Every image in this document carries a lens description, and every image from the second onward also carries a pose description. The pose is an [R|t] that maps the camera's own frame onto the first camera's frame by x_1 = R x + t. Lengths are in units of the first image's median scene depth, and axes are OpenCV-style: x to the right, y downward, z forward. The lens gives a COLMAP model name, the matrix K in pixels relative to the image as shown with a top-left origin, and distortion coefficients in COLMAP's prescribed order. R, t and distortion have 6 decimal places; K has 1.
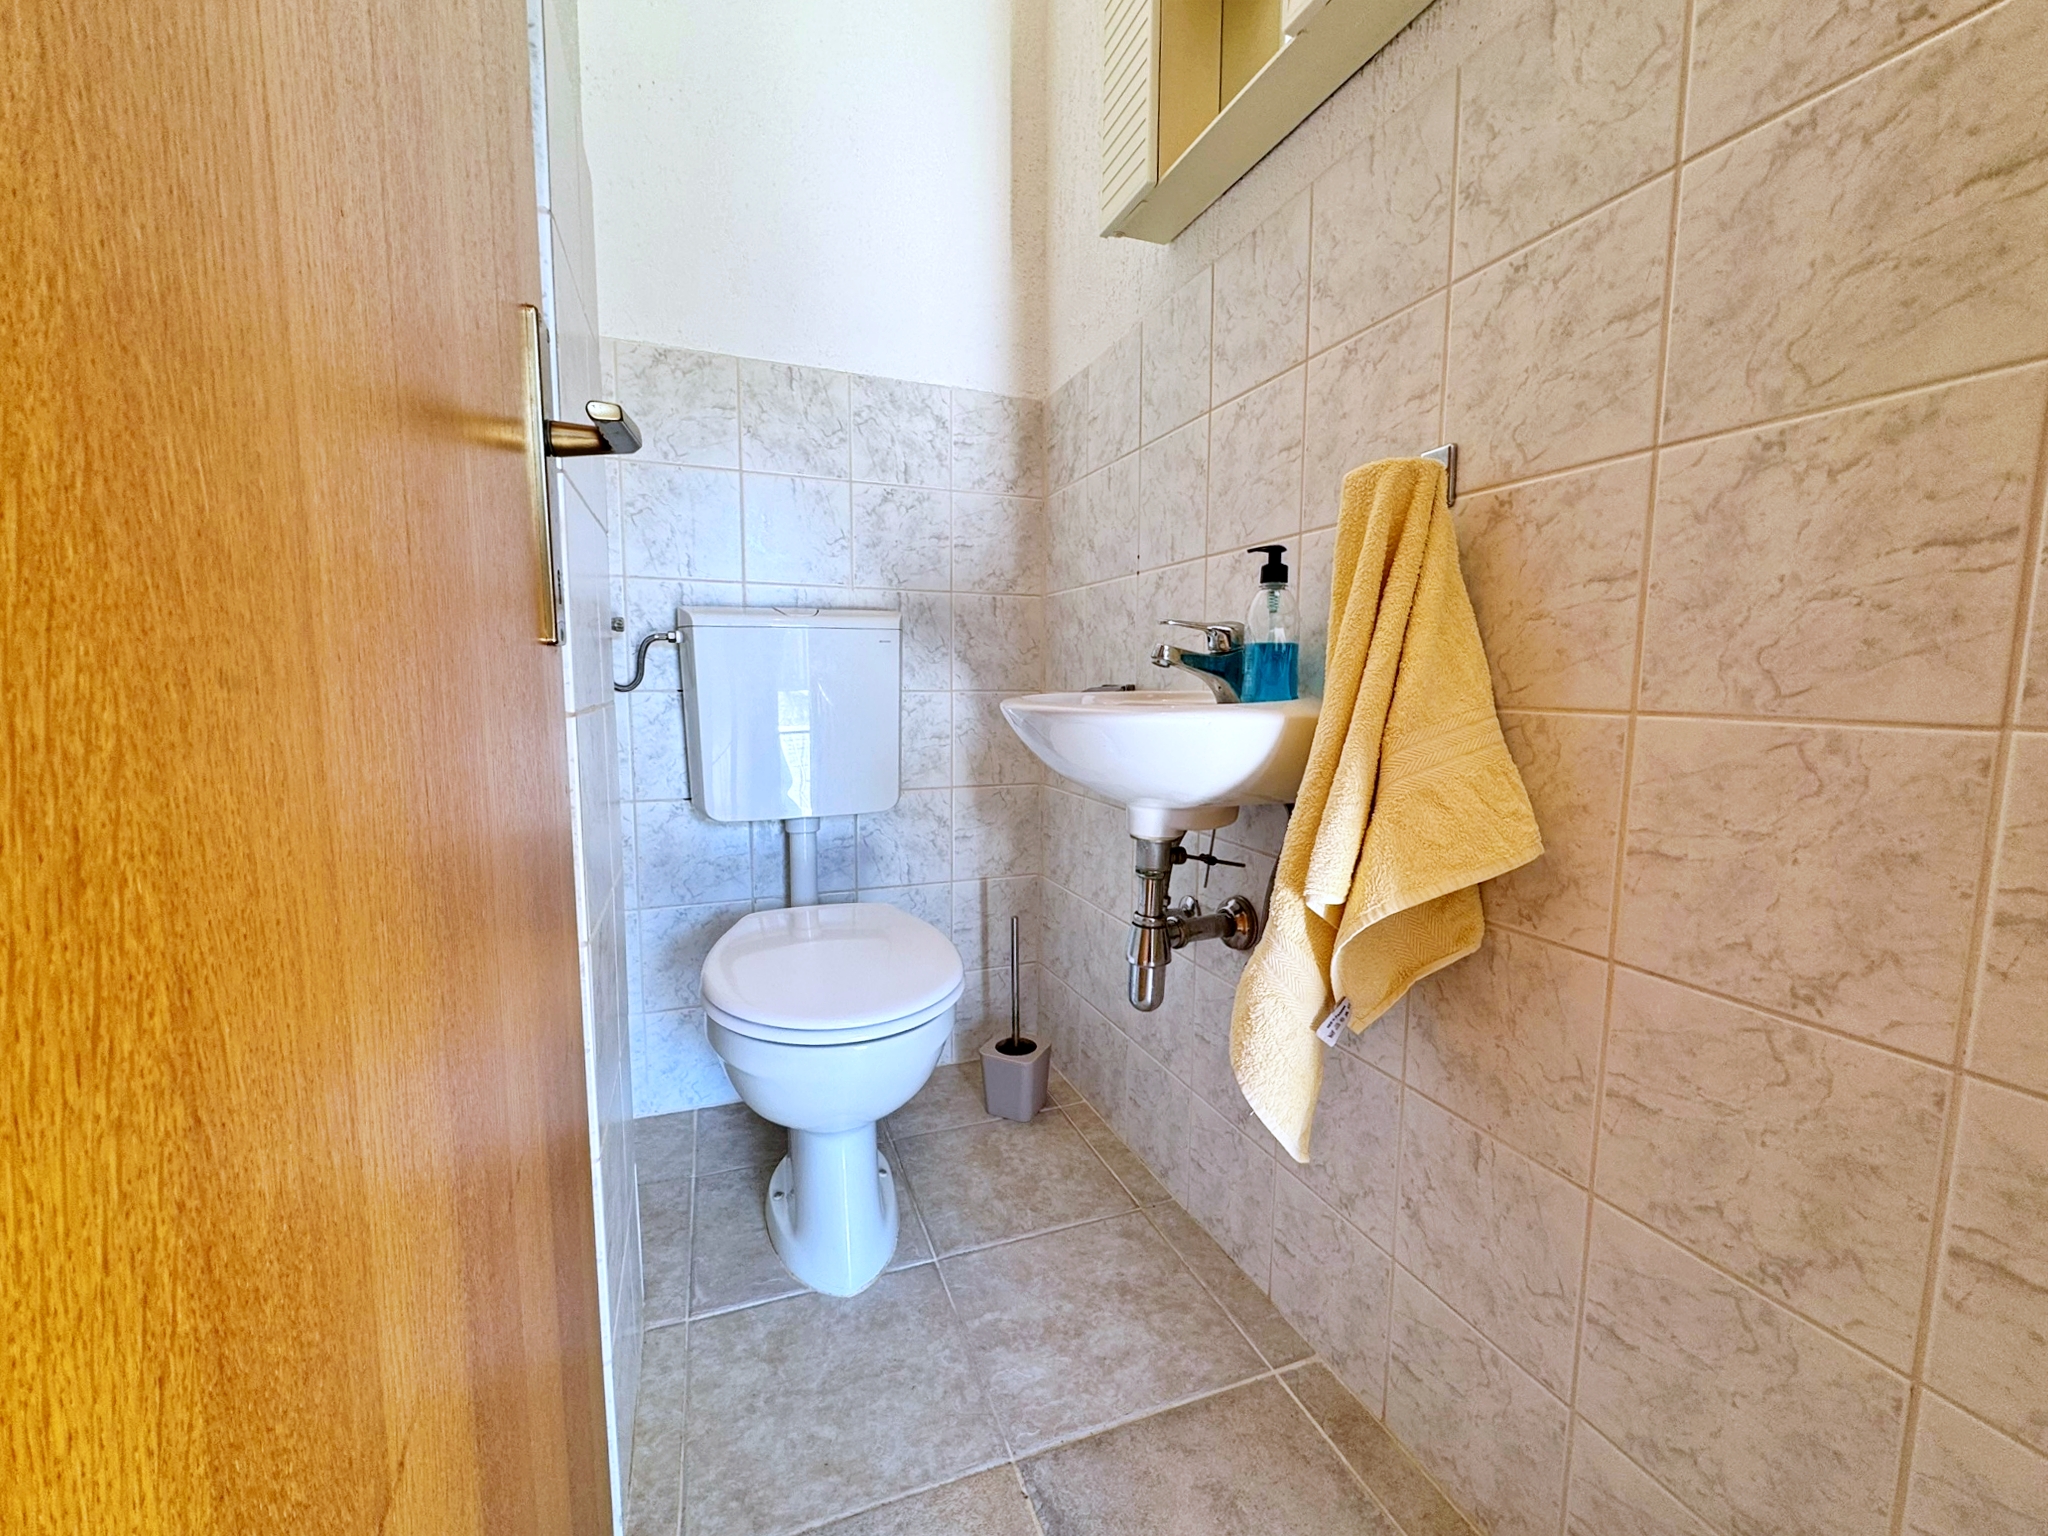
lens RADIAL K [[823.5, 0, 1021.8], [0, 823.5, 768.4], [0, 0, 1]] dist [-0.003618, 0.000719]
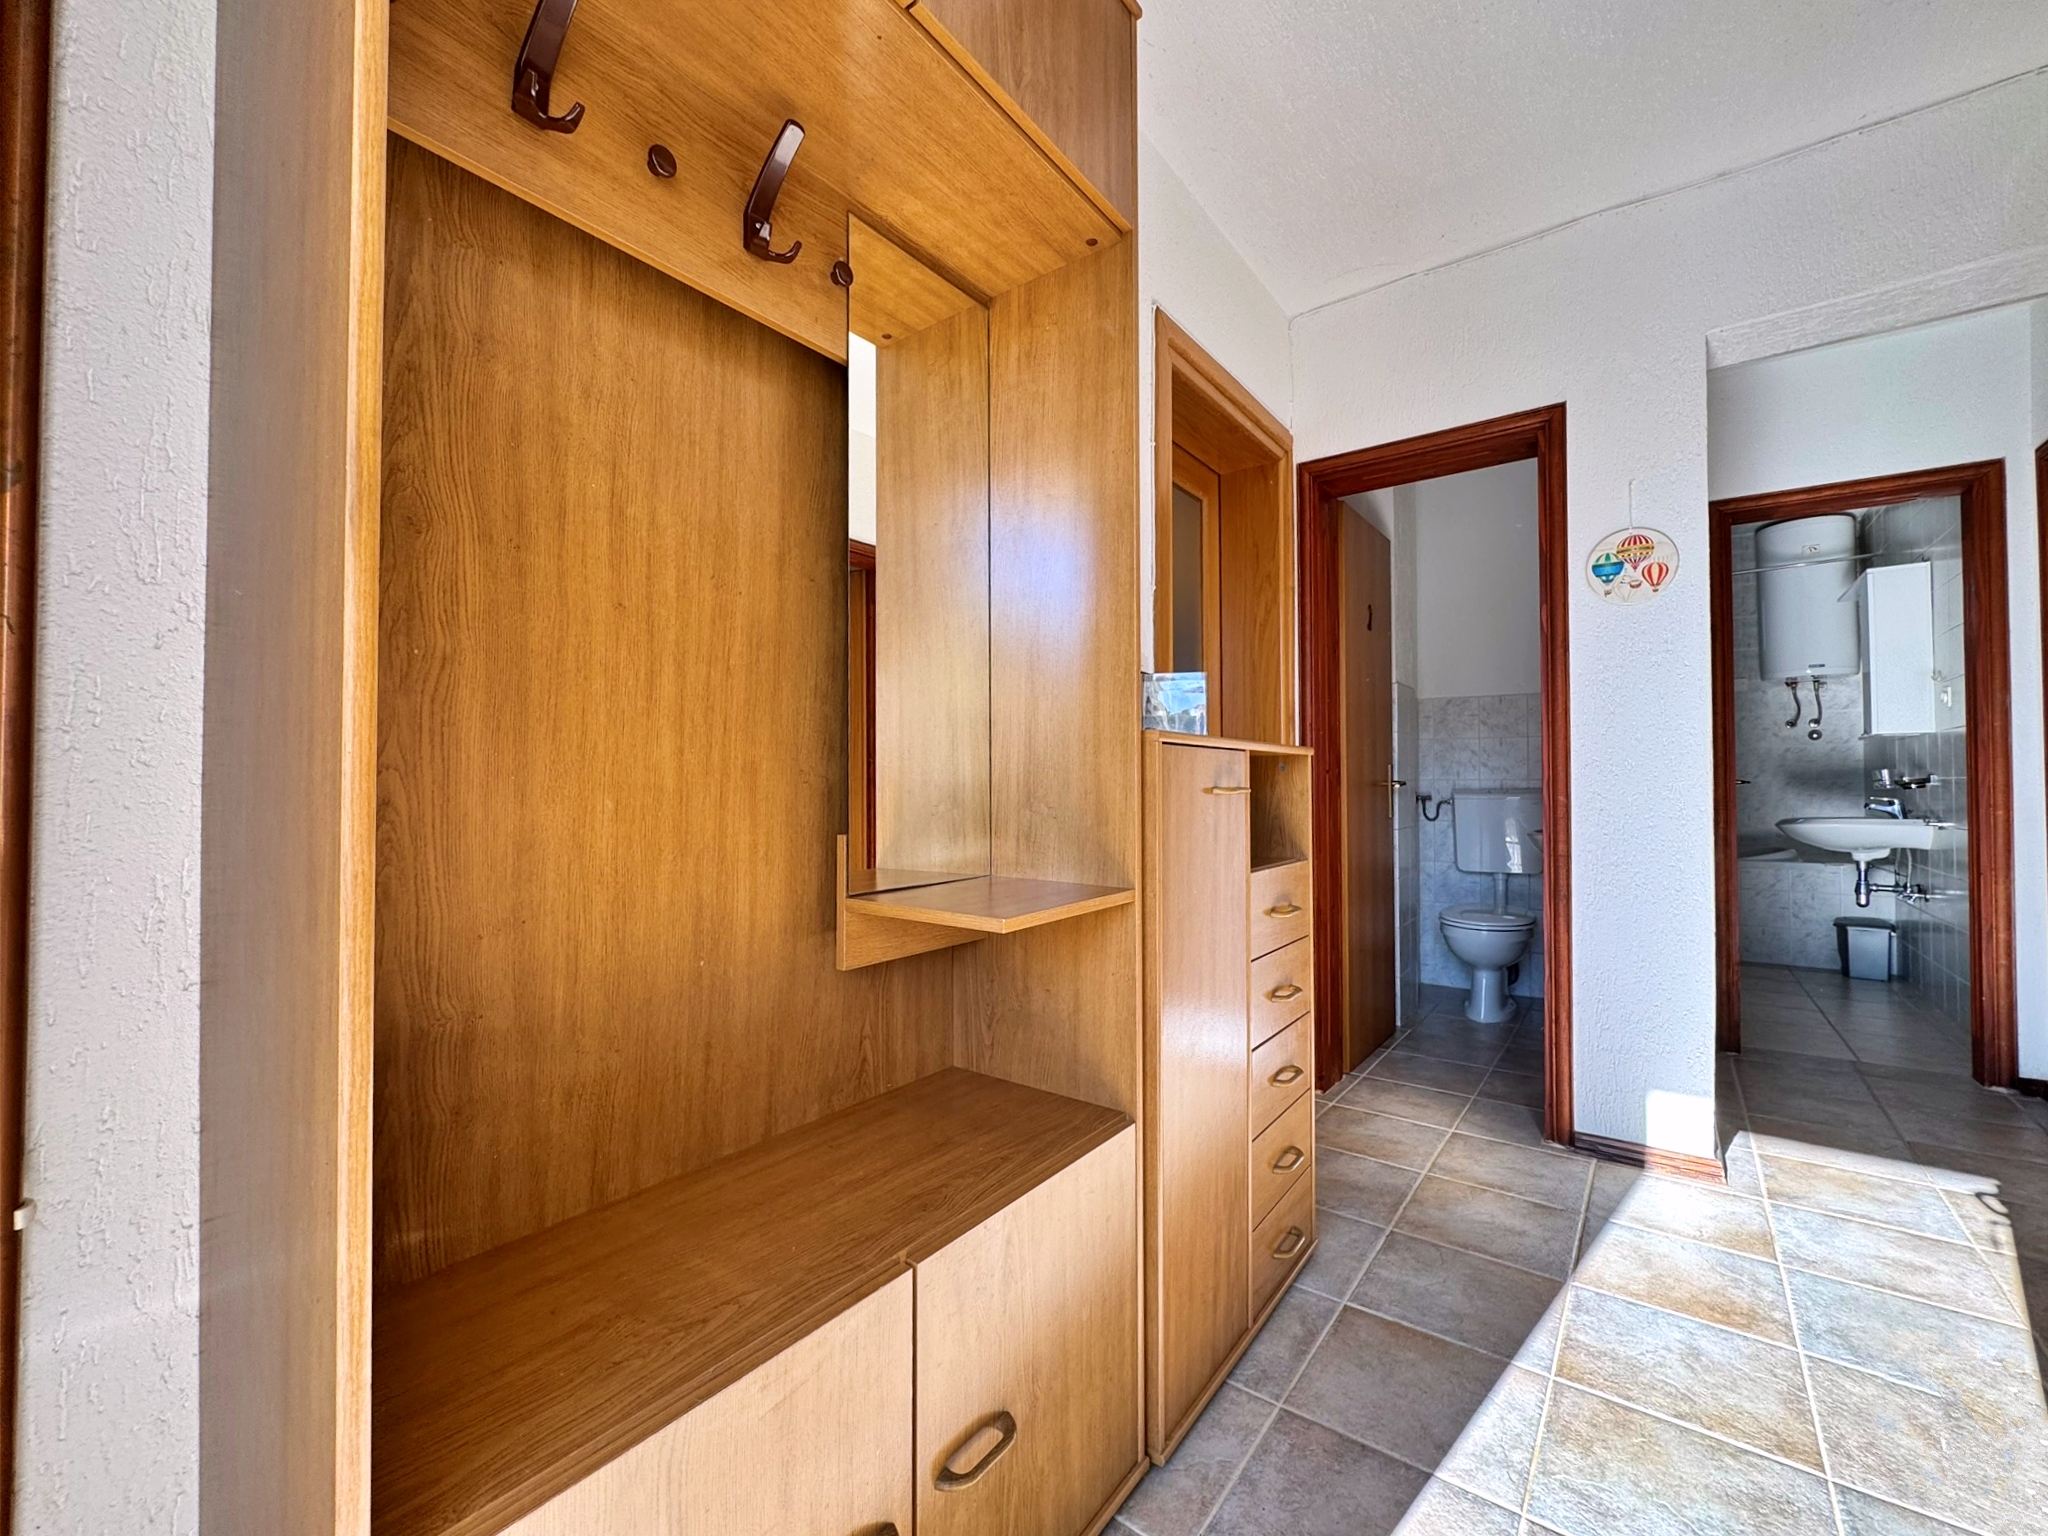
lens RADIAL K [[823.5, 0, 1038.4], [0, 823.5, 766.1], [0, 0, 1]] dist [-0.003618, 0.000719]
pose [[0.544979, -0.020333, -0.838203, 1.107466], [-0.084534, 0.993279, -0.079057, 0.051929], [0.834177, 0.113941, 0.539598, -1.599896]]
